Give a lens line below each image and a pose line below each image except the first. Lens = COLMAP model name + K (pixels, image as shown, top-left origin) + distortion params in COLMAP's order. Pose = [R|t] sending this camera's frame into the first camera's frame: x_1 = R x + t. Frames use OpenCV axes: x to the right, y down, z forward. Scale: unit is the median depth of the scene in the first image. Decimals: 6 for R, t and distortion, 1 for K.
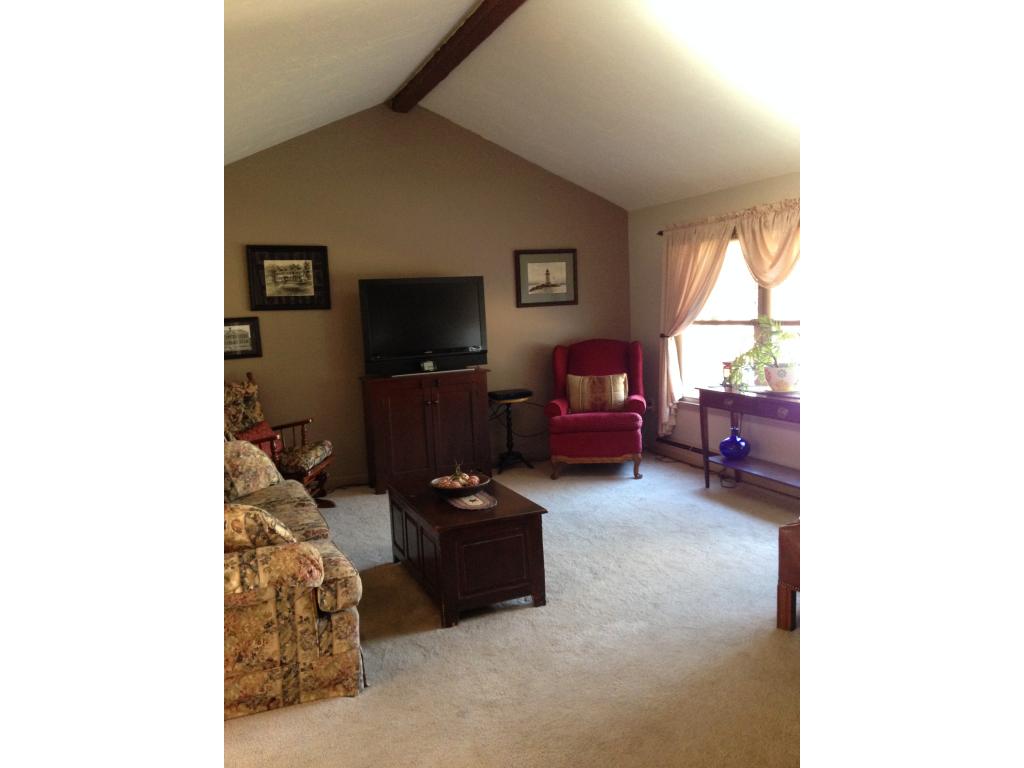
lens RADIAL K [[701.4, 0, 512.0], [0, 701.4, 384.0], [0, 0, 1]] dist [0.053804, -0.003620]
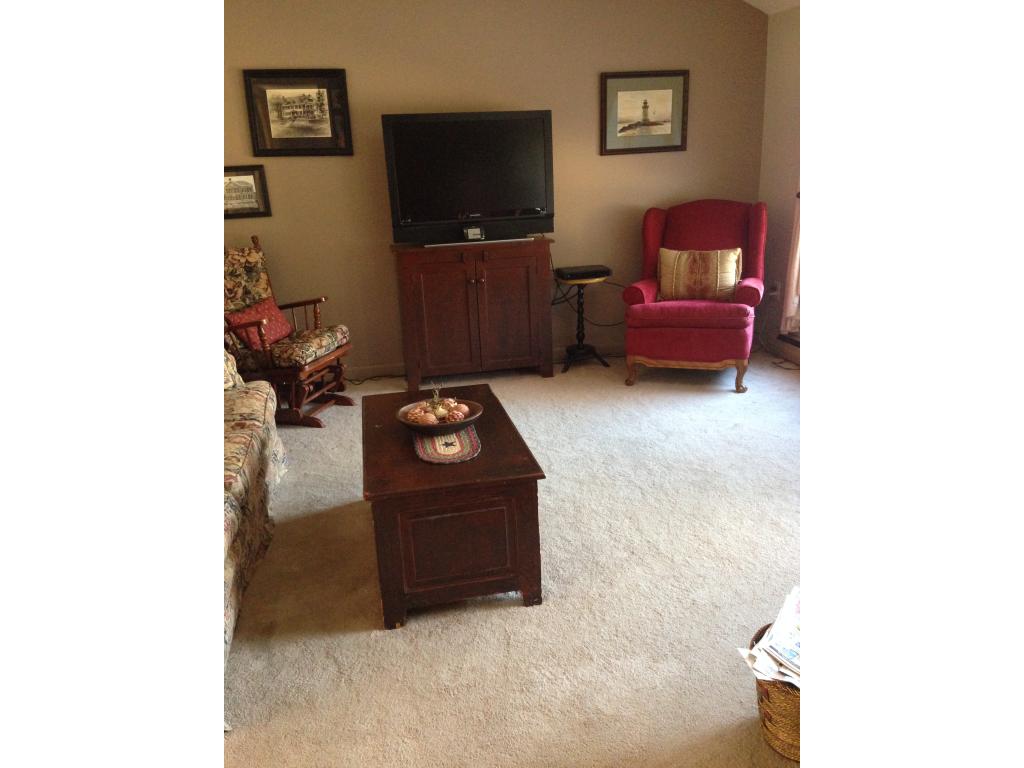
lens RADIAL K [[701.4, 0, 512.0], [0, 701.4, 384.0], [0, 0, 1]] dist [0.053804, -0.003620]
pose [[0.980159, 0.063407, -0.187800, 0.081621], [-0.025264, 0.979690, 0.198919, -0.018468], [0.196599, -0.190227, 0.961854, 0.229413]]
